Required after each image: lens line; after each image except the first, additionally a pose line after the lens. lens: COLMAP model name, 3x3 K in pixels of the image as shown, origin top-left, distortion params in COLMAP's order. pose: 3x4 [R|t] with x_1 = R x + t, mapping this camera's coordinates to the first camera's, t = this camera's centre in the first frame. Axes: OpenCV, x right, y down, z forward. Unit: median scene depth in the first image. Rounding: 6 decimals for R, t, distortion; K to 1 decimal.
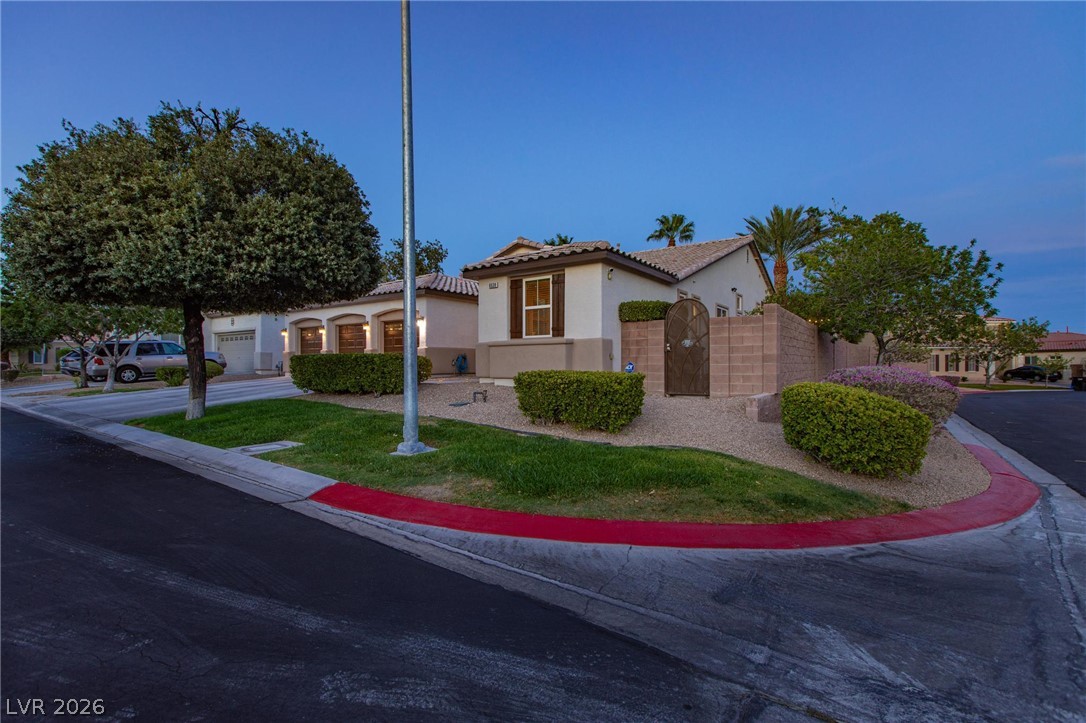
lens RADIAL K [[508.2, 0, 557.6], [0, 508.2, 364.3], [0, 0, 1]] dist [0.031318, -0.000072]
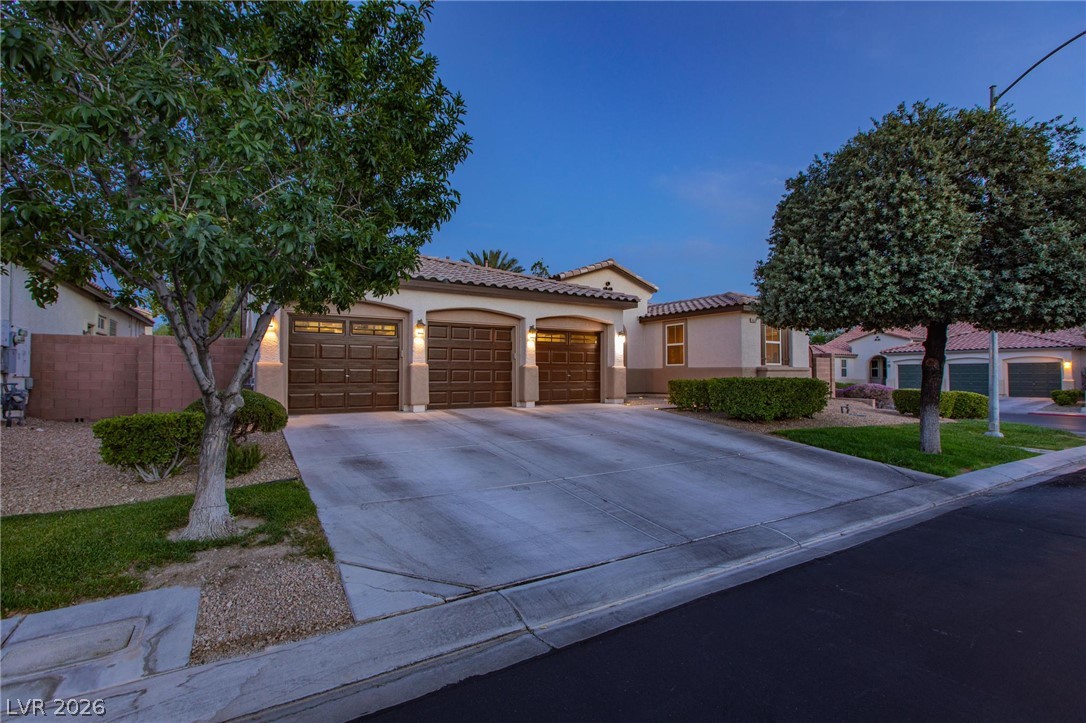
lens RADIAL K [[508.2, 0, 557.6], [0, 508.2, 364.3], [0, 0, 1]] dist [0.031318, -0.000072]
pose [[0.356303, 0.011809, 0.934296, -1.510378], [-0.007713, 0.999923, -0.009697, -0.038341], [-0.934339, -0.003751, 0.356367, 1.066620]]
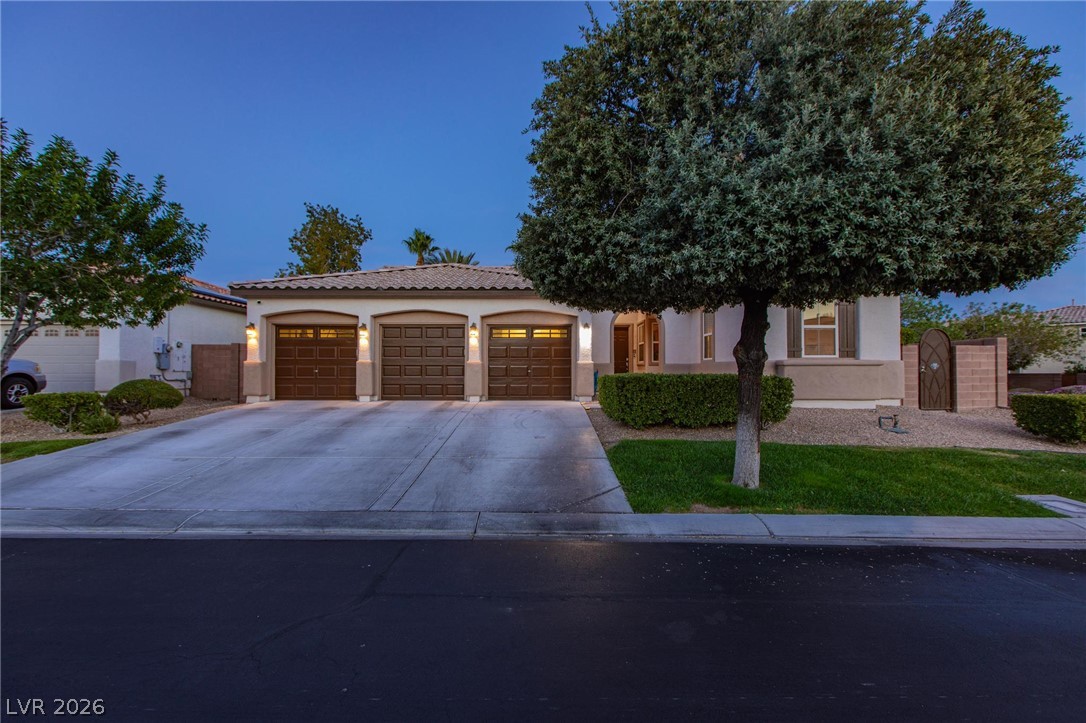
lens RADIAL K [[508.2, 0, 557.6], [0, 508.2, 364.3], [0, 0, 1]] dist [0.031318, -0.000072]
pose [[0.802380, 0.004226, 0.596798, -1.059305], [-0.002336, 0.999990, -0.003940, -0.035273], [-0.596809, 0.001767, 0.802382, 0.513804]]
